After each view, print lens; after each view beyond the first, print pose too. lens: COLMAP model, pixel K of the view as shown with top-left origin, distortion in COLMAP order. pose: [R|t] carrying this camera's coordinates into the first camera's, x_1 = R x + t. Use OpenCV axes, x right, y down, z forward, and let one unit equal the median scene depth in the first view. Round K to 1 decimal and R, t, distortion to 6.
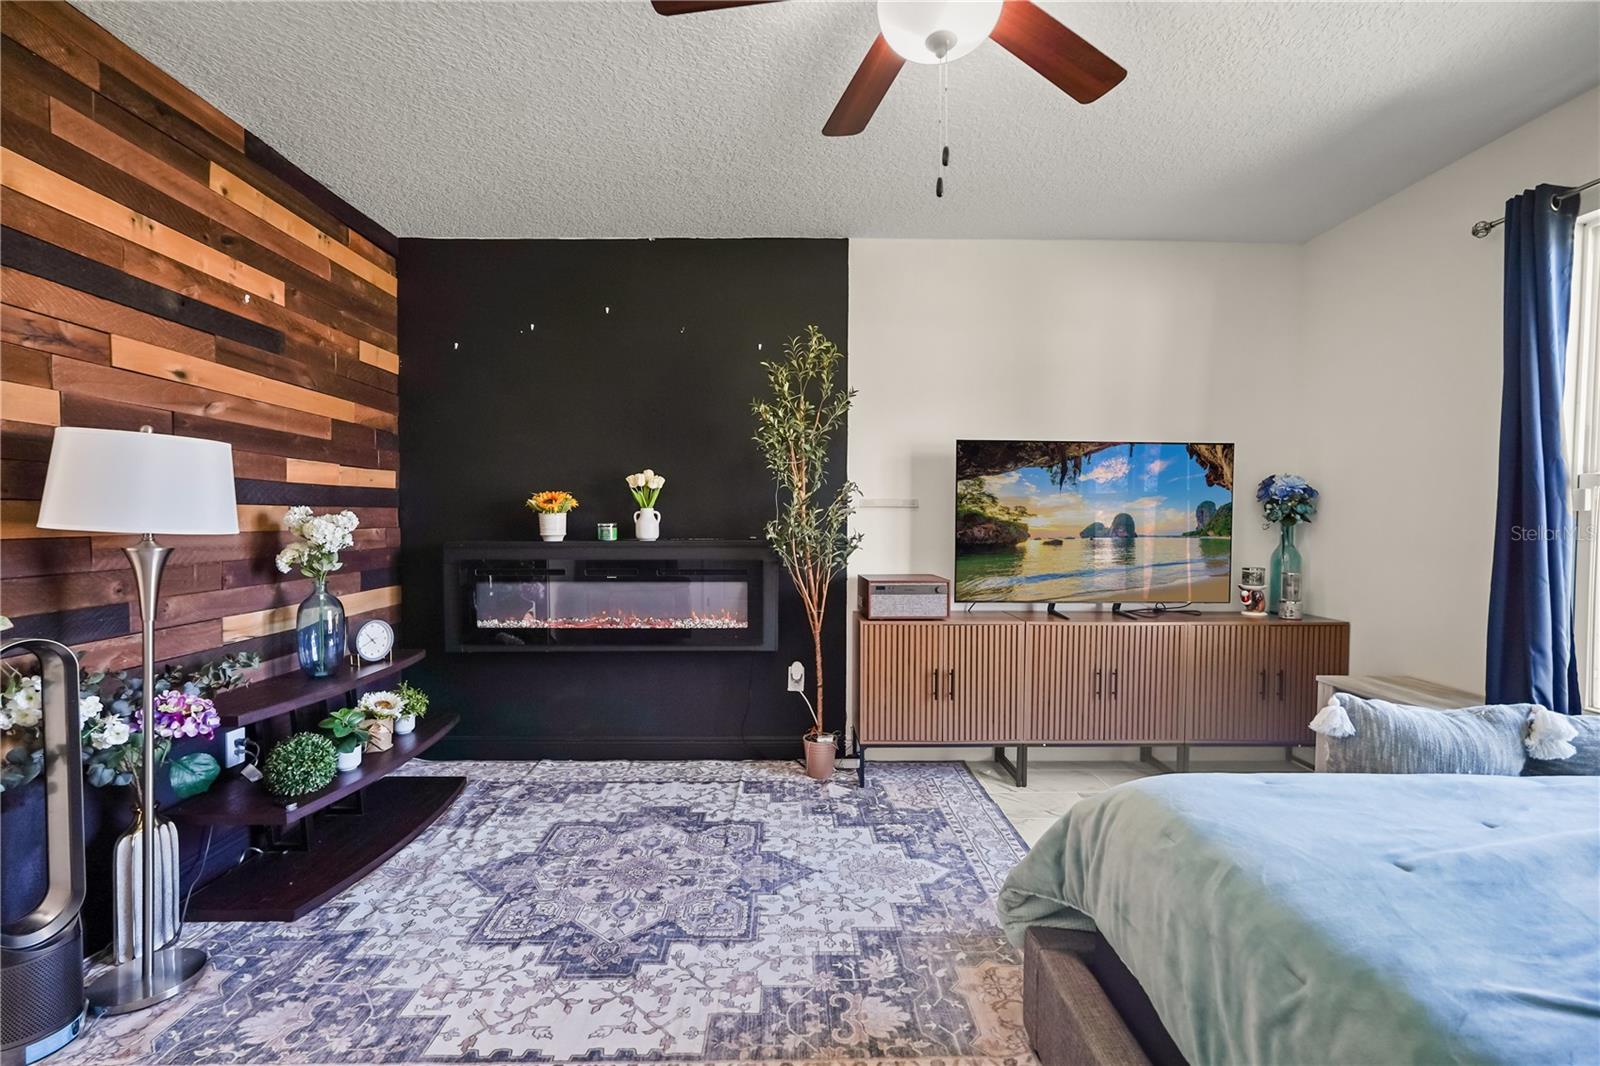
lens RADIAL K [[712.3, 0, 794.8], [0, 712.3, 533.9], [0, 0, 1]] dist [-0.015267, 0.008237]
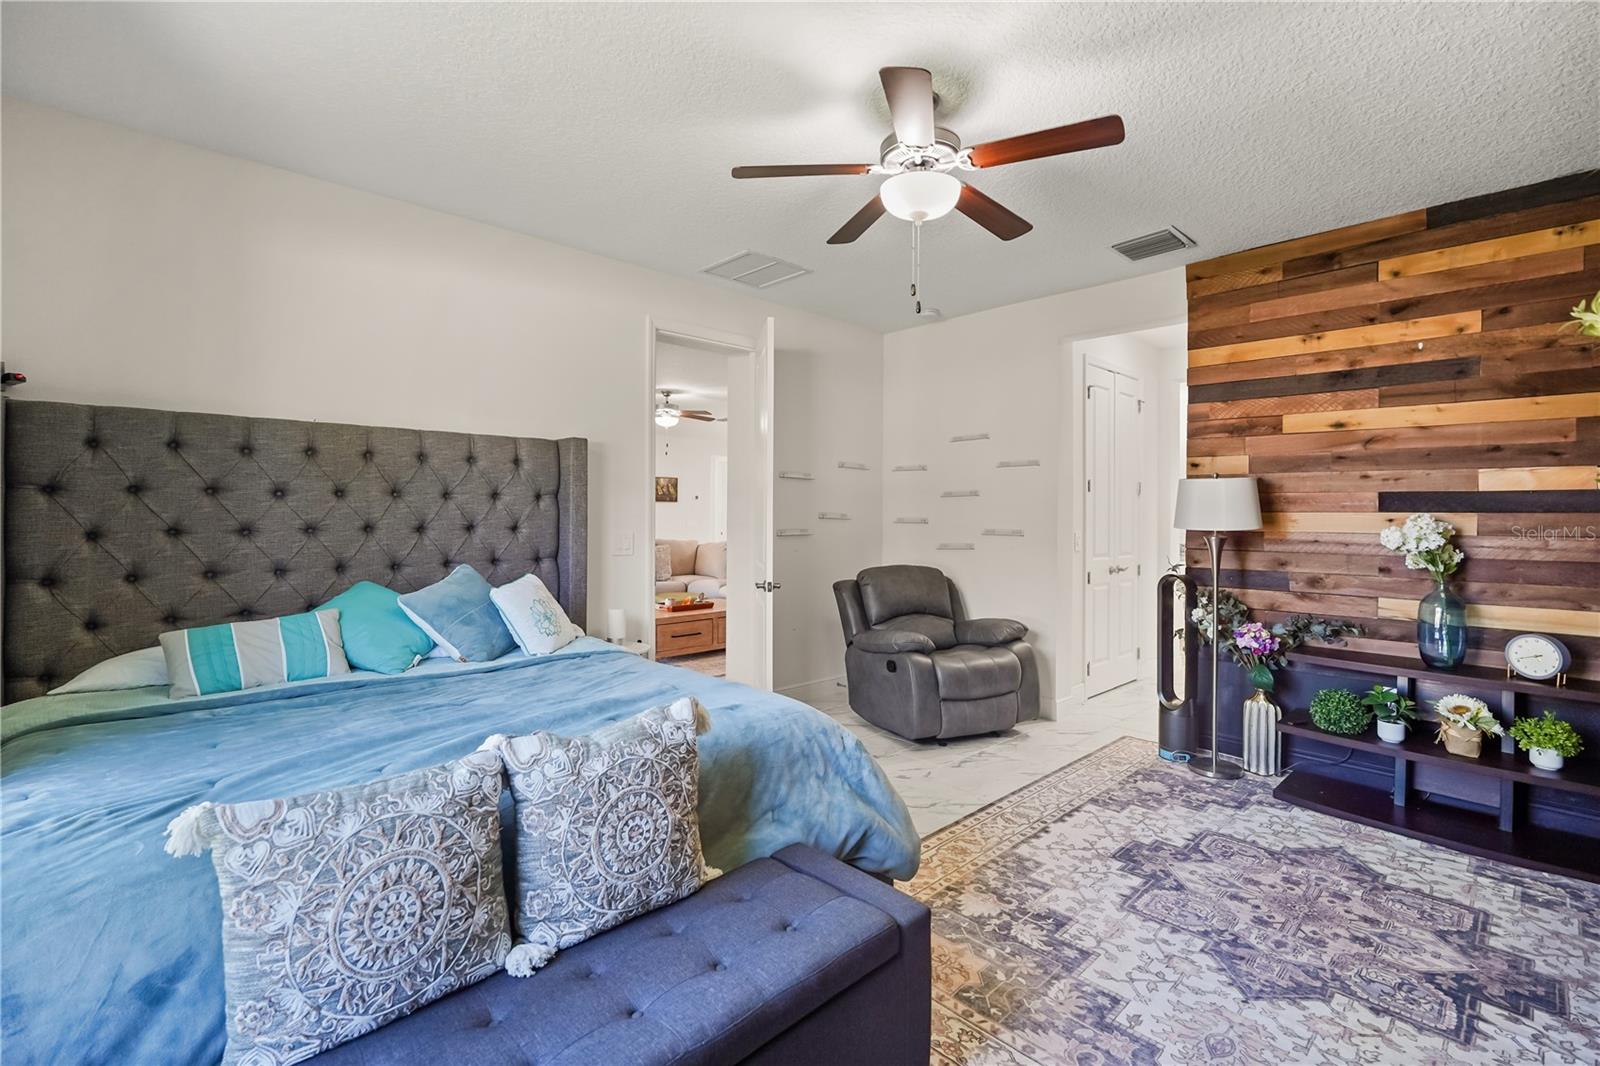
lens RADIAL K [[712.3, 0, 795.7], [0, 712.3, 520.9], [0, 0, 1]] dist [-0.015267, 0.008237]
pose [[-0.734716, -0.000646, -0.678374, 0.921946], [-0.025467, 0.999321, 0.026631, -0.034409], [0.677896, 0.036843, -0.734234, 1.261993]]
